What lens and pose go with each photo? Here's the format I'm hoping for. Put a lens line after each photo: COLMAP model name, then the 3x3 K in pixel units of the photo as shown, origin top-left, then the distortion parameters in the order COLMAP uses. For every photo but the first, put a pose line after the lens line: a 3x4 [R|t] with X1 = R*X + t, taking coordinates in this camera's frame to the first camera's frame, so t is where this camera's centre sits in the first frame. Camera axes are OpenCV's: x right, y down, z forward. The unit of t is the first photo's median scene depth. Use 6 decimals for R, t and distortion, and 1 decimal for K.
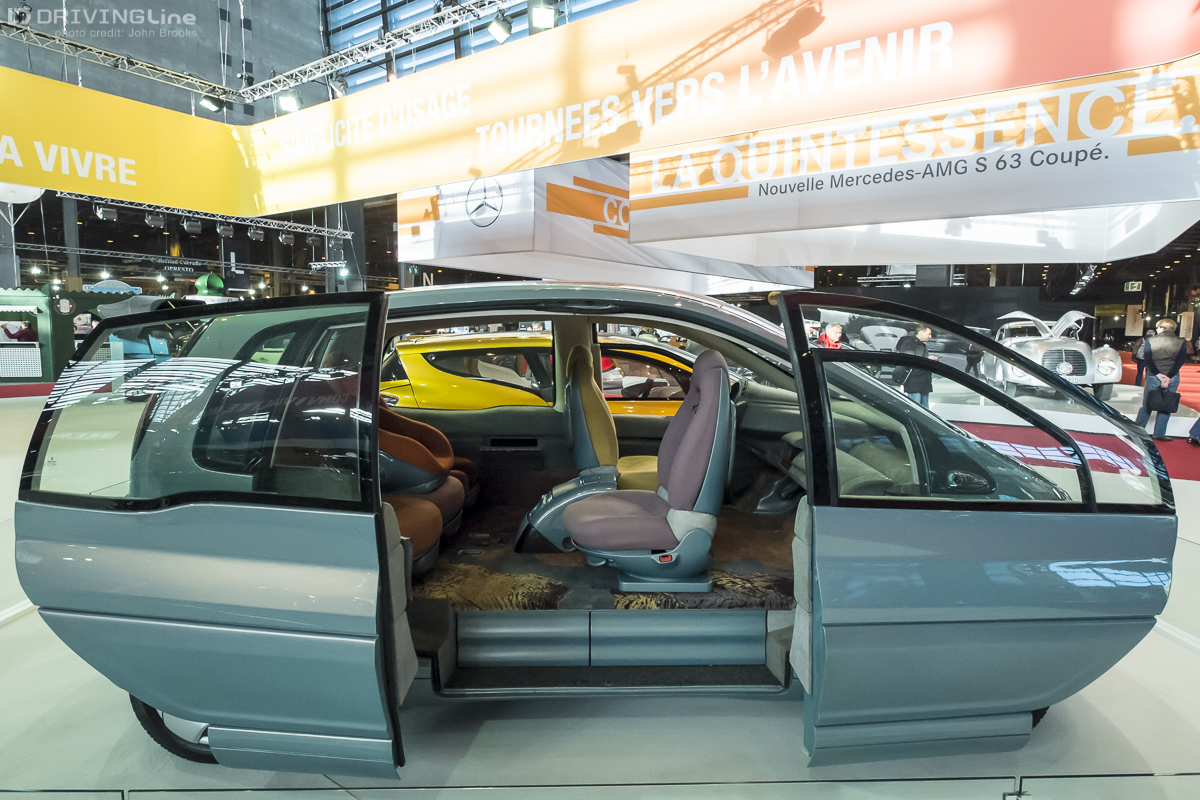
lens RADIAL K [[584.8, 0, 600.0], [0, 584.8, 400.0], [0, 0, 1]] dist [-0.000121, 0.000009]
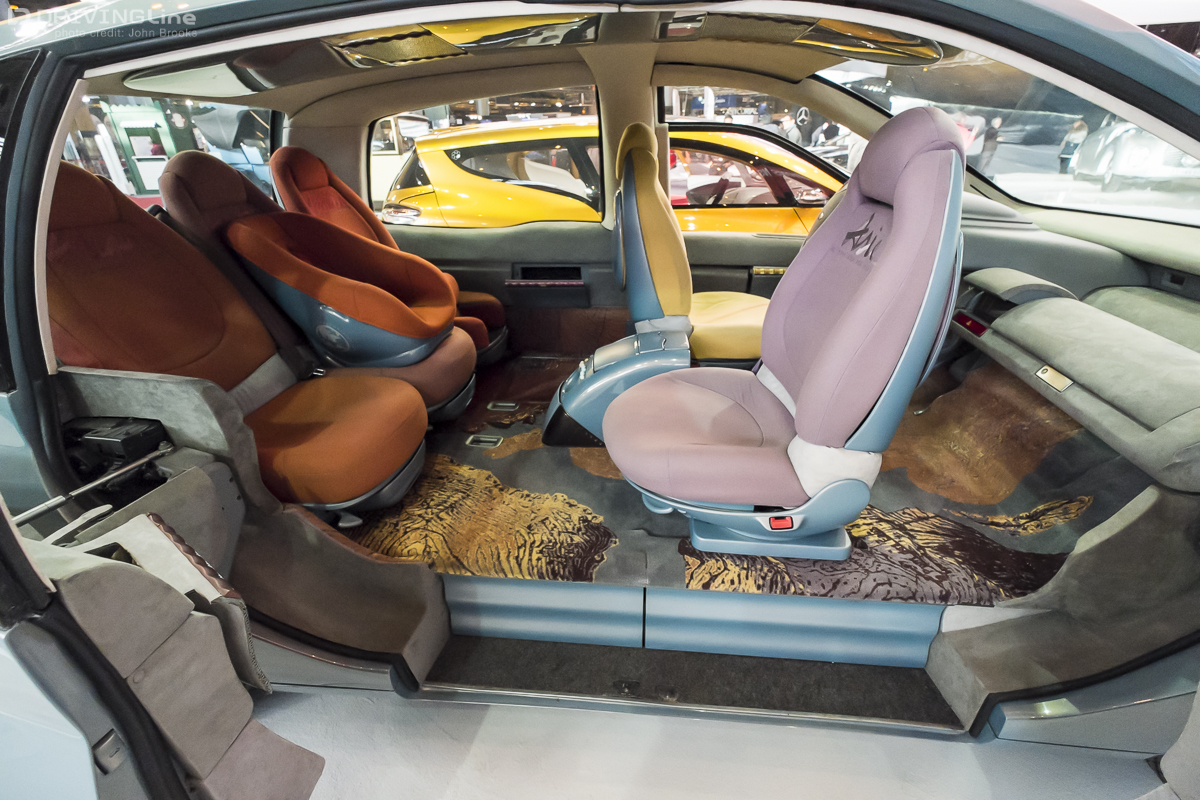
lens RADIAL K [[525.0, 0, 600.0], [0, 525.0, 400.0], [0, 0, 1]] dist [-0.001054, -0.000118]
pose [[0.993983, 0.024281, -0.106805, -0.008589], [0.015023, 0.935680, 0.352529, -0.017872], [0.108495, -0.352012, 0.929686, 0.469493]]
